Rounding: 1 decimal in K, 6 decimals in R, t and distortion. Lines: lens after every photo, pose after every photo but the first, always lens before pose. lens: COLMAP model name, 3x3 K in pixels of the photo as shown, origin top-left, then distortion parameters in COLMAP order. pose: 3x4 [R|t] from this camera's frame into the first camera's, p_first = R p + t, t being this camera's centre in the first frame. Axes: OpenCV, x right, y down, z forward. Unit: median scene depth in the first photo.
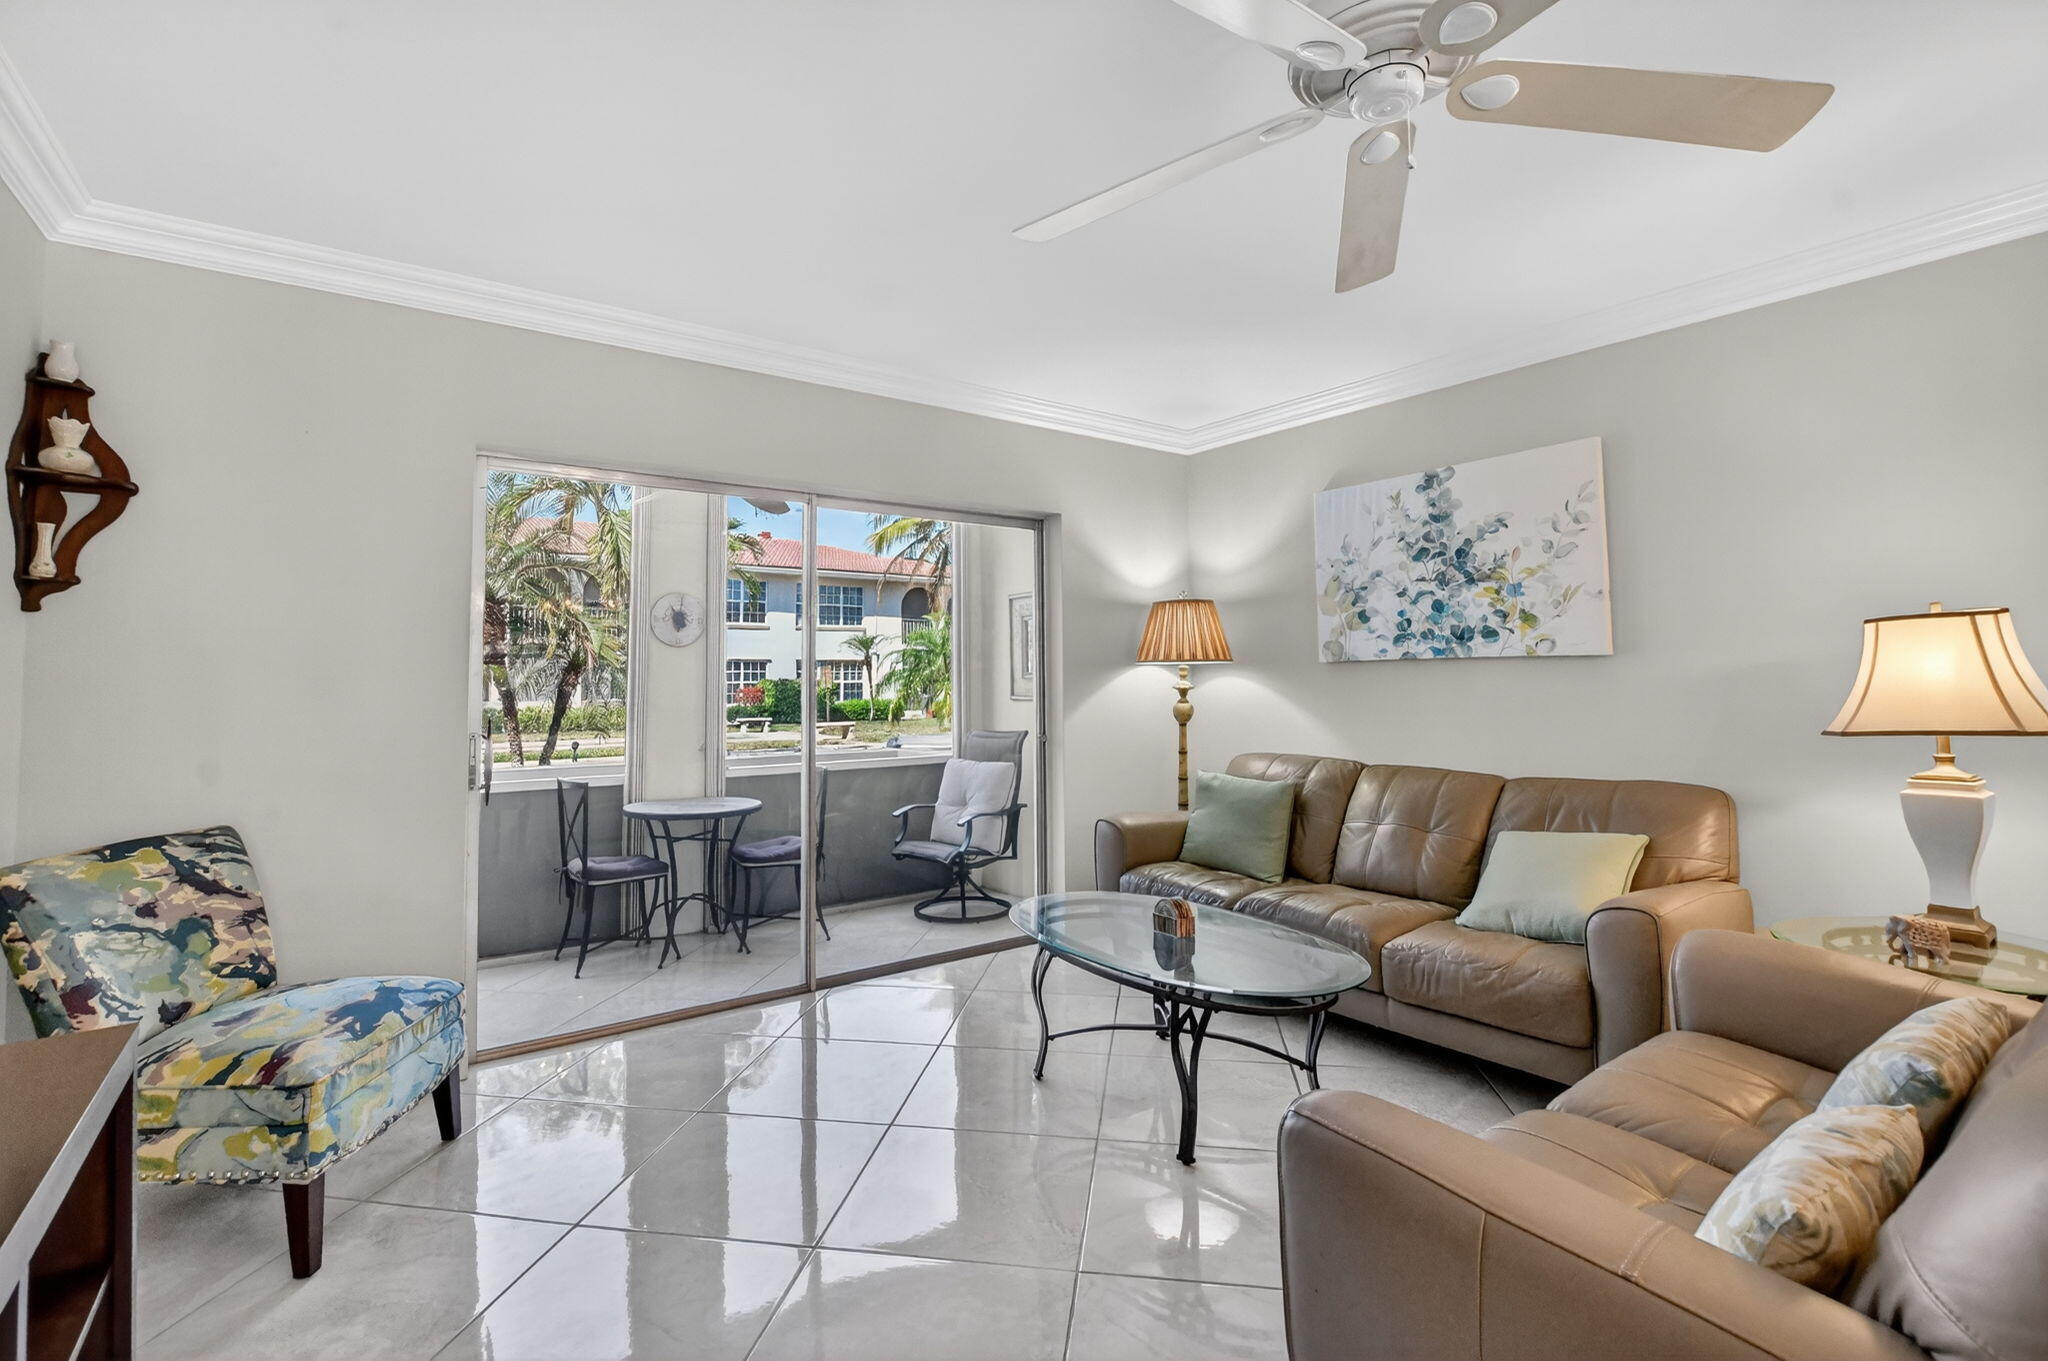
lens RADIAL K [[927.8, 0, 1019.2], [0, 927.8, 625.9], [0, 0, 1]] dist [-0.028866, 0.000451]
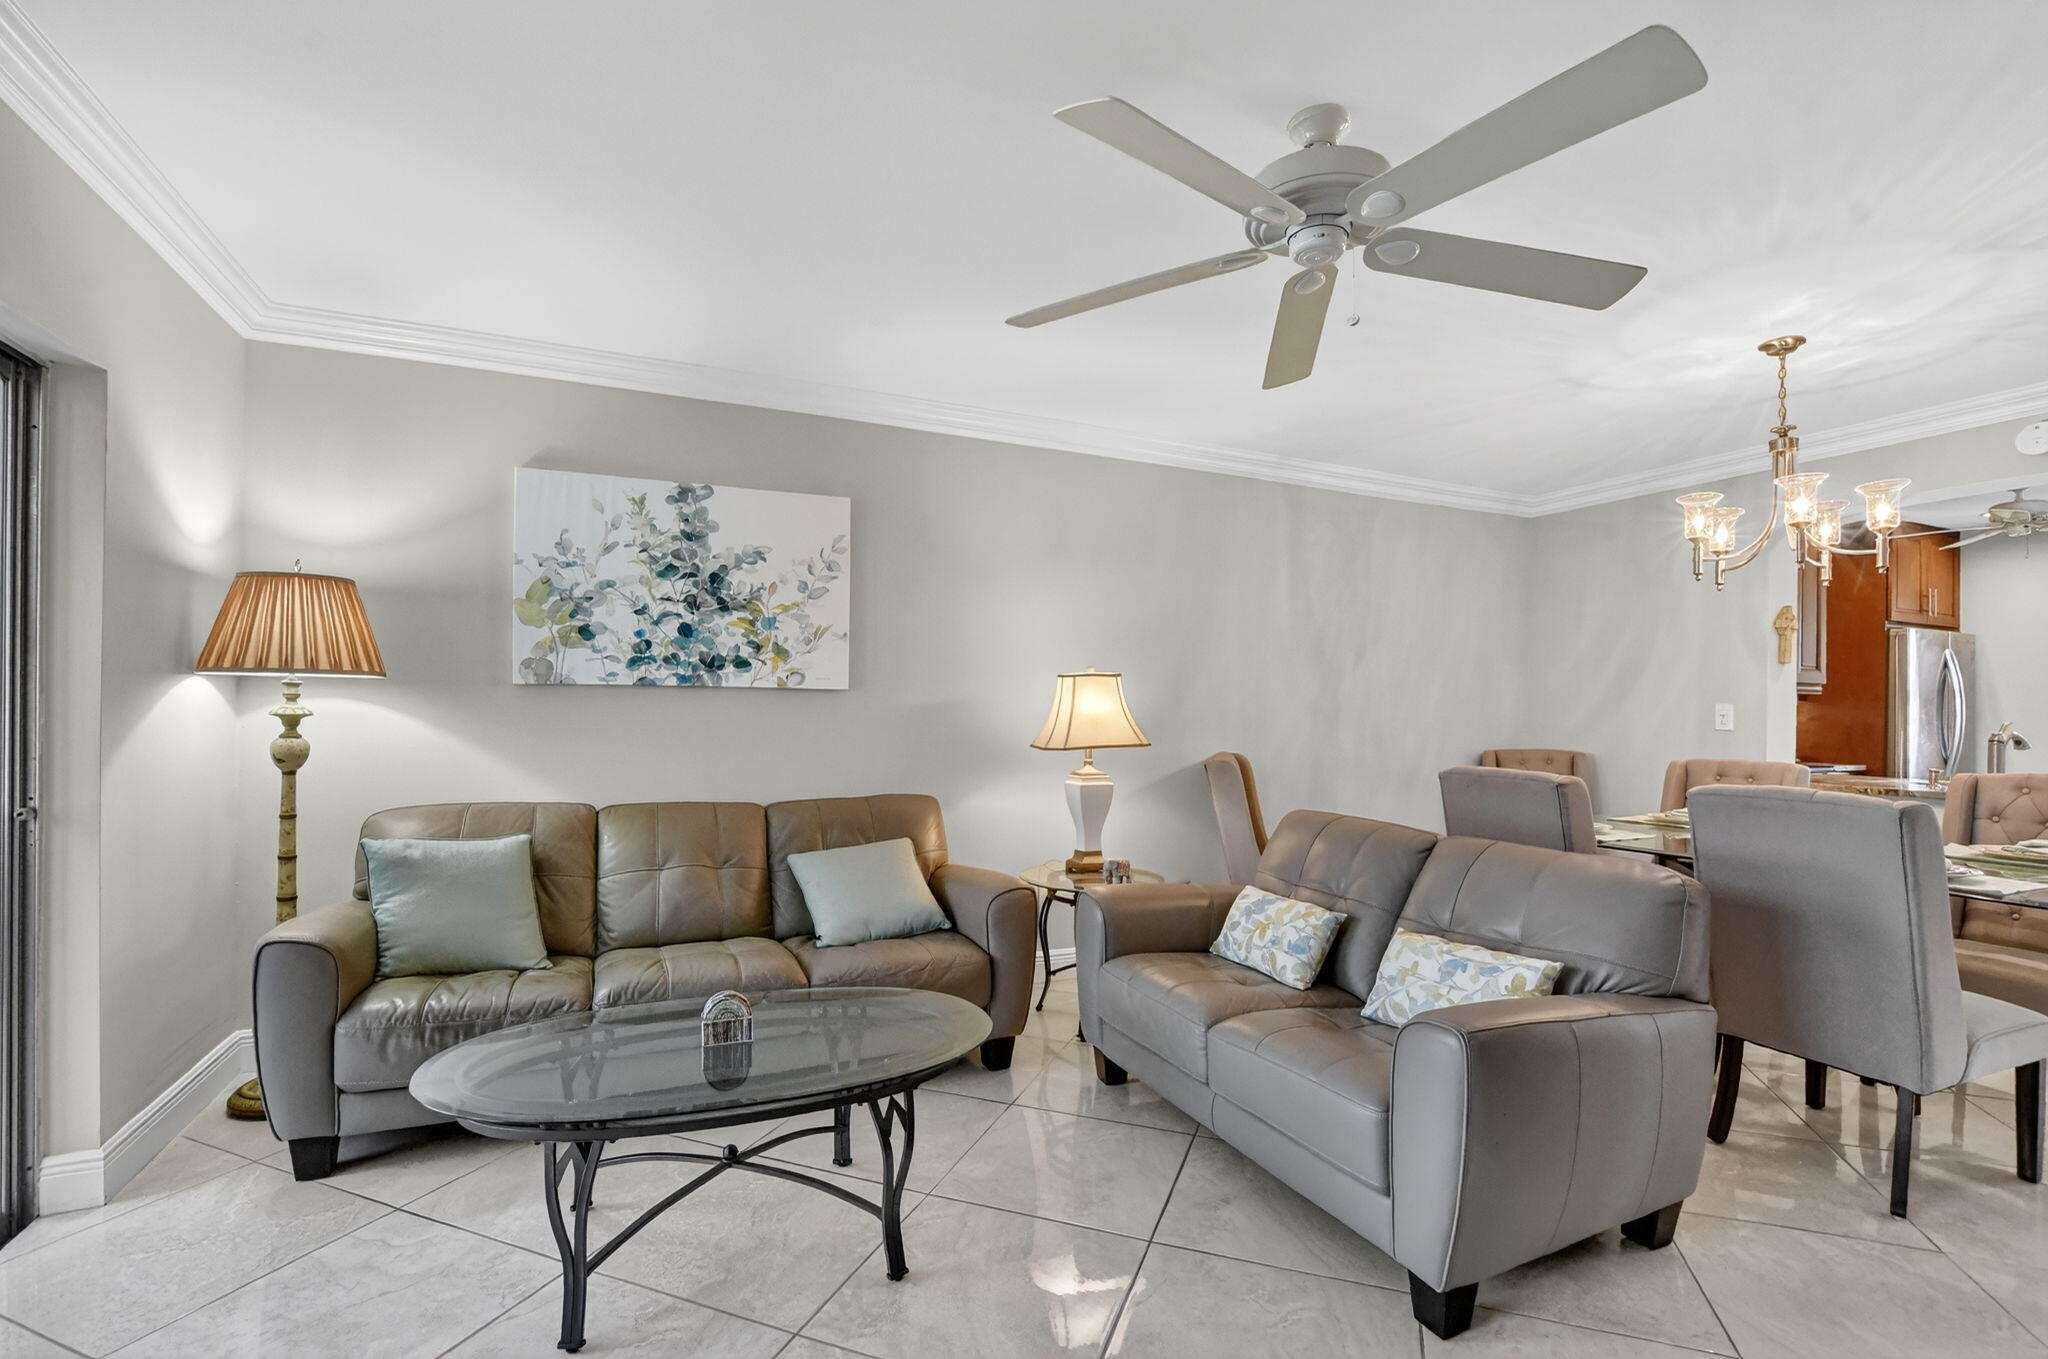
lens RADIAL K [[918.2, 0, 1019.0], [0, 918.2, 713.9], [0, 0, 1]] dist [-0.031535, 0.000441]
pose [[0.206925, 0.007634, 0.978327, -0.379657], [-0.069545, 0.997555, 0.006925, 0.033036], [-0.975882, -0.069471, 0.206950, 0.466356]]
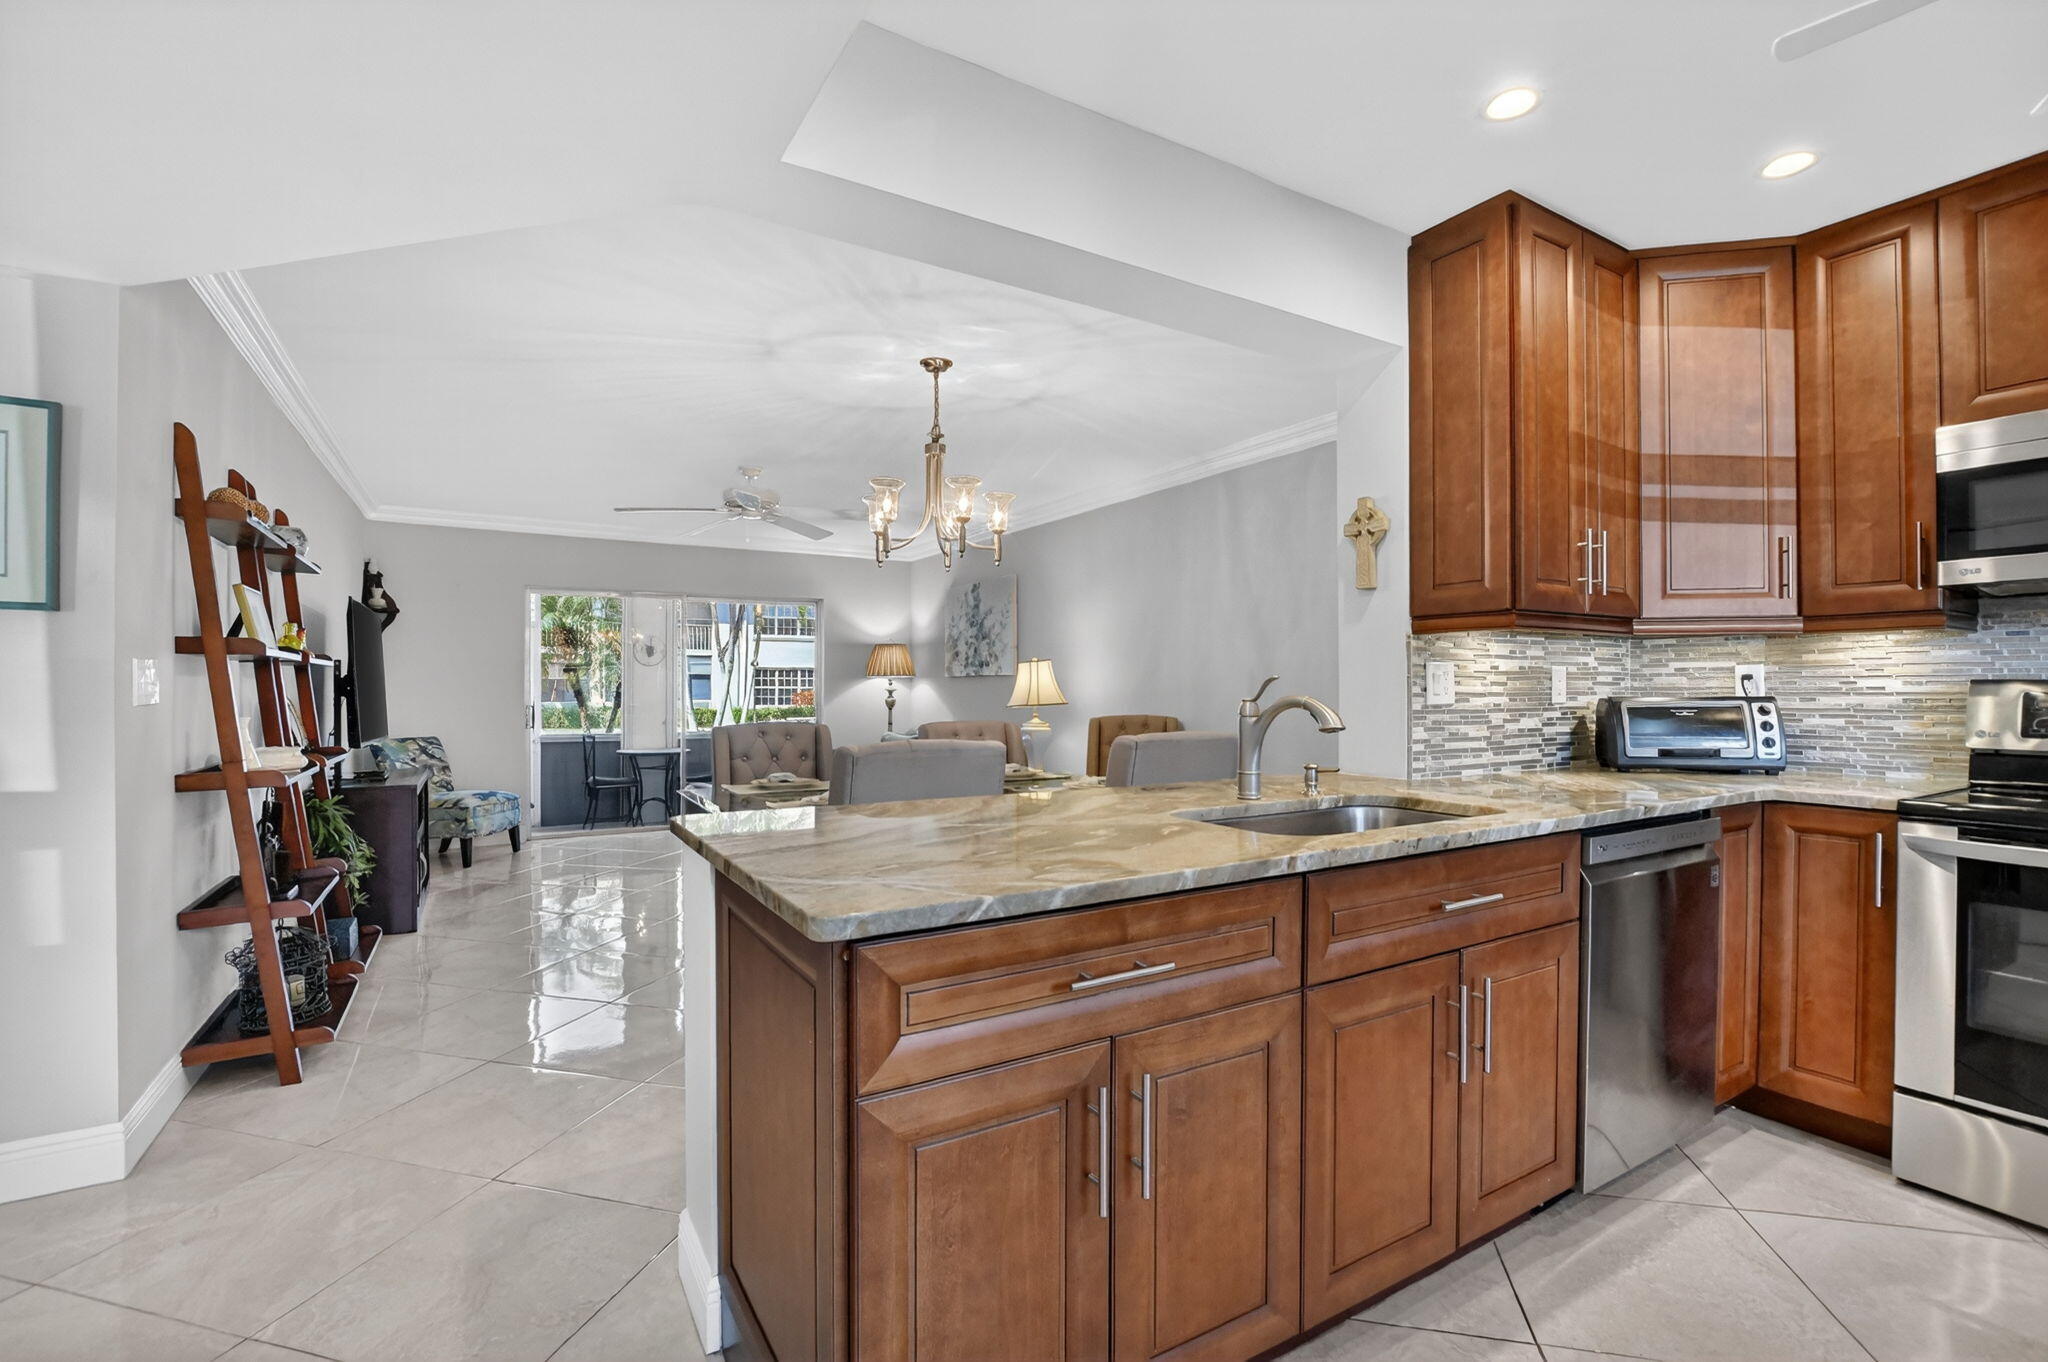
lens RADIAL K [[913.3, 0, 1024.0], [0, 913.3, 681.0], [0, 0, 1]] dist [-0.026716, 0.000253]
pose [[0.995914, 0.006909, -0.090045, 0.736654], [-0.002355, 0.998717, 0.050587, -0.054832], [0.090279, -0.050168, 0.994652, -0.997996]]
